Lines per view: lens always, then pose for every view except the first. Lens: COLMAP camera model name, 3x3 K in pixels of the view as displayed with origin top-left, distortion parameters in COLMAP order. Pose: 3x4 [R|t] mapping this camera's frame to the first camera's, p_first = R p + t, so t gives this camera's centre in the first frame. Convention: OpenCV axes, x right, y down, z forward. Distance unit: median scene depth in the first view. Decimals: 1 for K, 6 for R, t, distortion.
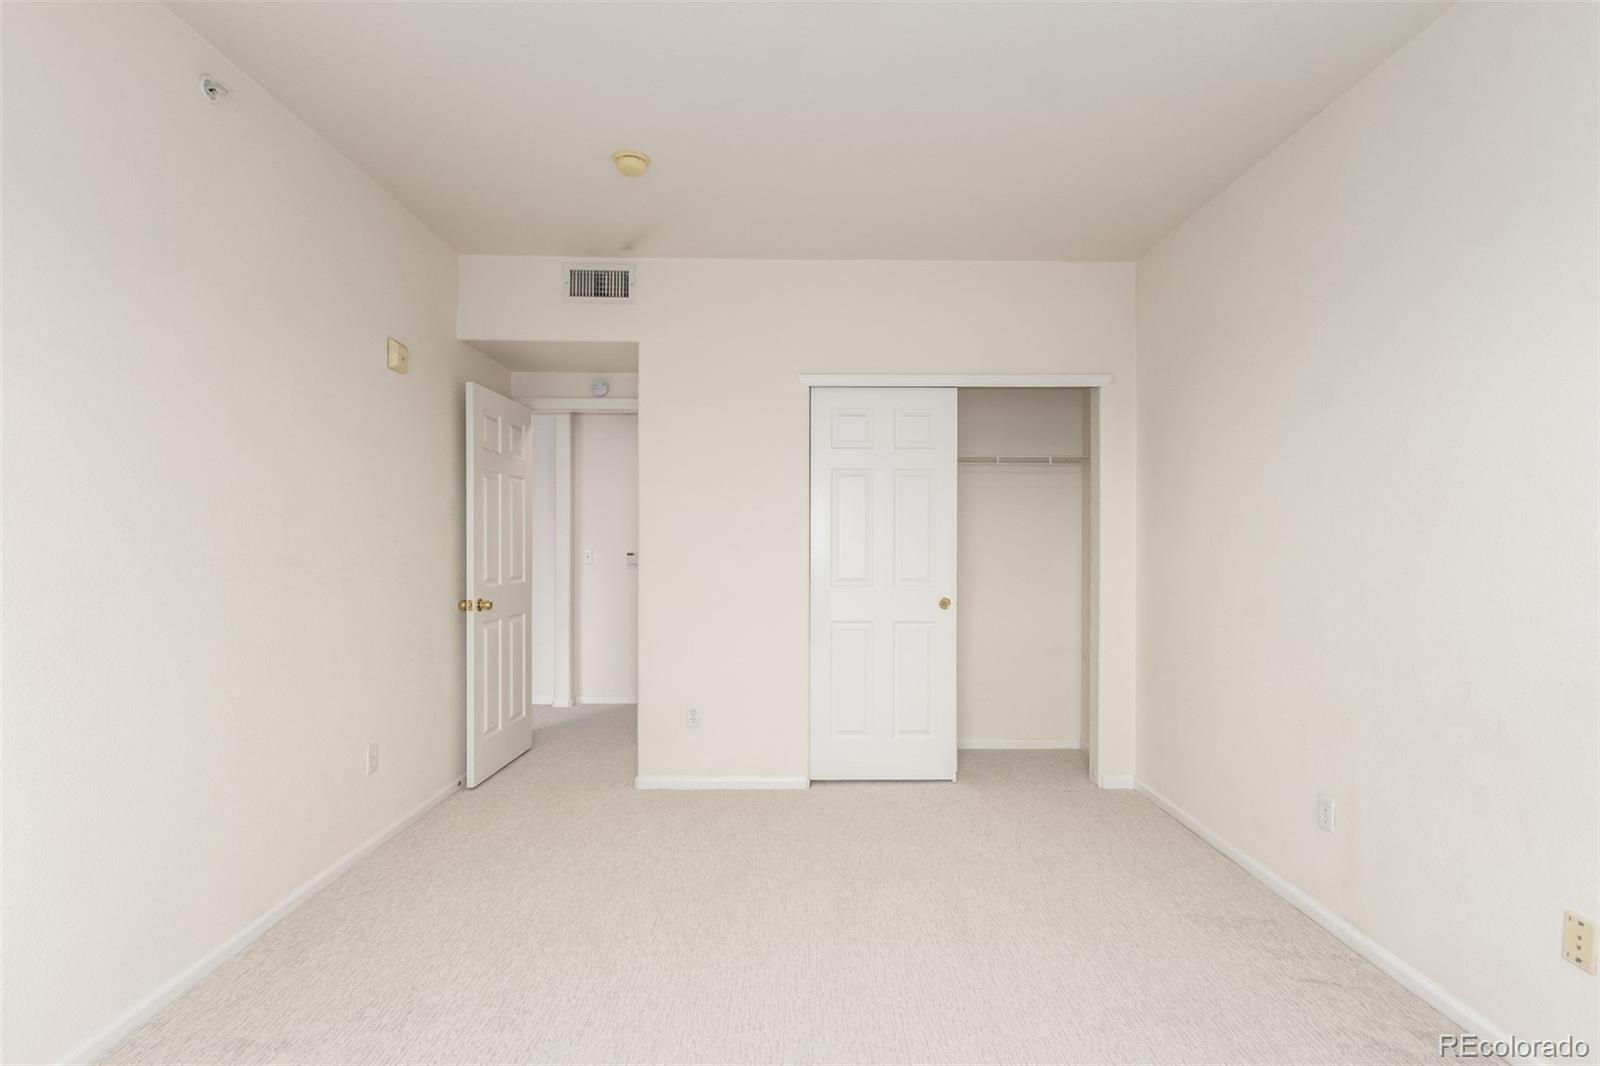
lens RADIAL K [[765.2, 0, 799.0], [0, 765.2, 539.4], [0, 0, 1]] dist [0.015195, -0.000299]
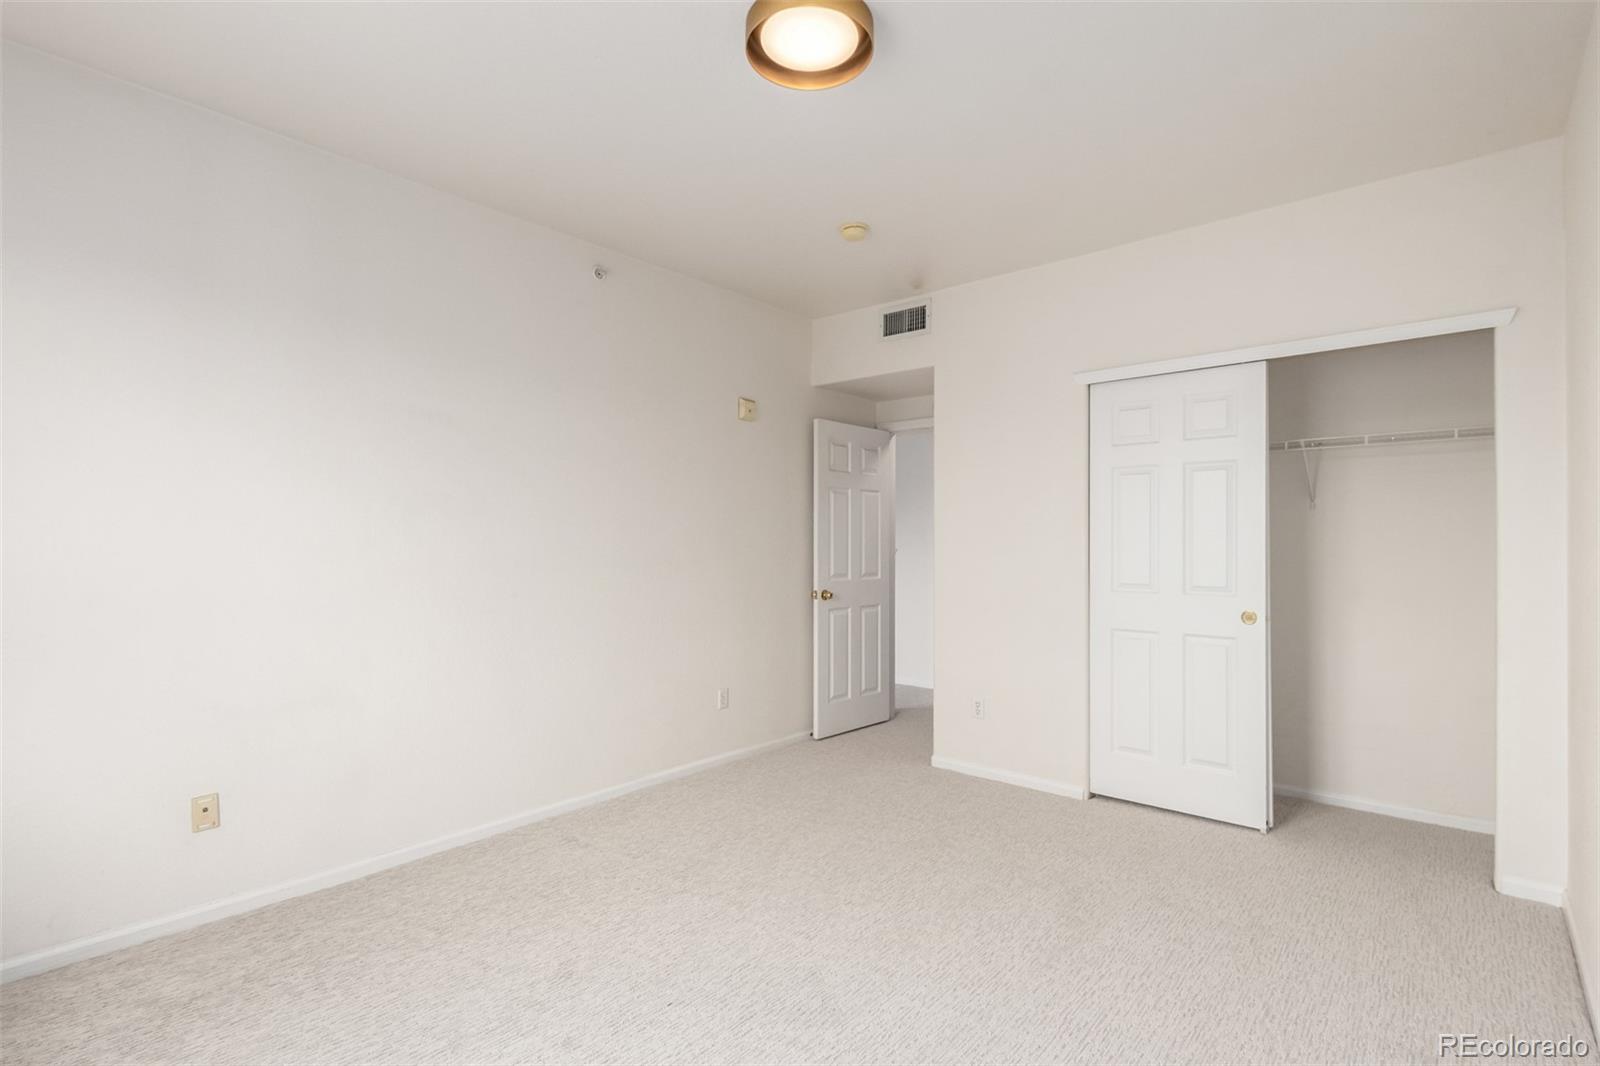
lens RADIAL K [[765.2, 0, 794.4], [0, 765.2, 533.4], [0, 0, 1]] dist [0.015195, -0.000299]
pose [[0.747141, -0.009569, -0.664597, 0.382137], [0.000144, 0.999899, -0.014235, 0.002700], [0.664666, 0.010540, 0.747067, 0.029575]]
